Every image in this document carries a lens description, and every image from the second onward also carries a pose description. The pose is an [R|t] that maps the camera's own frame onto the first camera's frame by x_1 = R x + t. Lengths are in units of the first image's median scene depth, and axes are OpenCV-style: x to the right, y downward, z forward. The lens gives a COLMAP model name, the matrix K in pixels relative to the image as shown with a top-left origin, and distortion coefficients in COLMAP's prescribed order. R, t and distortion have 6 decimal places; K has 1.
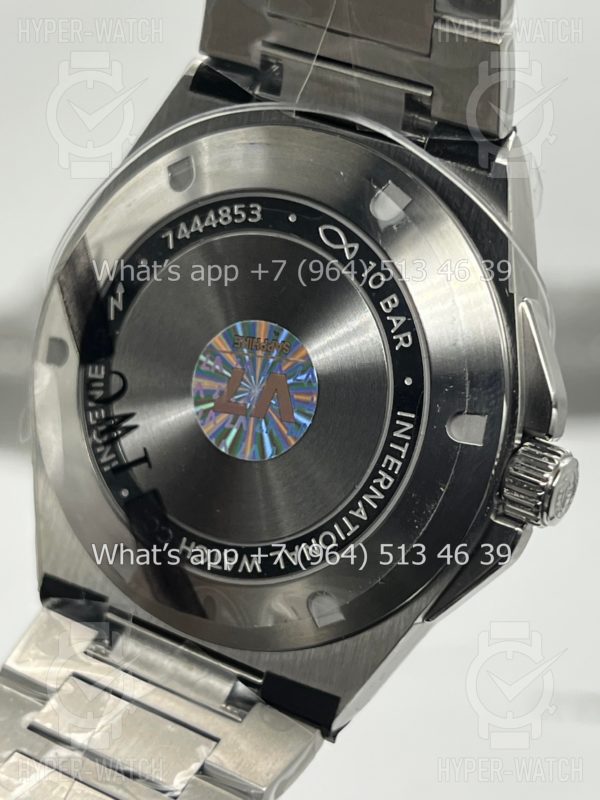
lens RADIAL K [[1849.4, 0, 305.0], [0, 1849.4, 403.1], [0, 0, 1]] dist [0.244335, 0.000000]
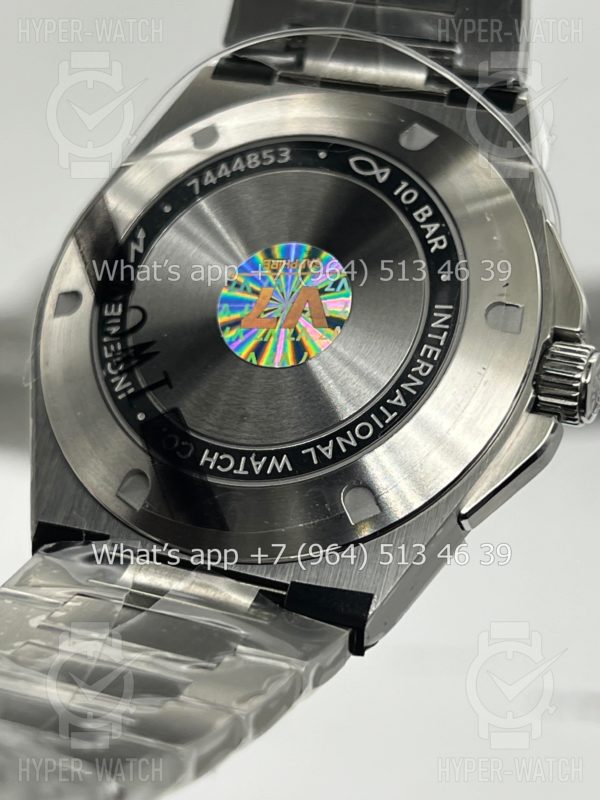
lens RADIAL K [[1849.4, 0, 295.0], [0, 1849.4, 398.8], [0, 0, 1]] dist [0.244335, 0.000000]
pose [[0.984954, 0.067029, 0.159290, -0.178840], [0.003463, 0.913879, -0.405972, 0.450037], [-0.172784, 0.400415, 0.899896, 0.108182]]
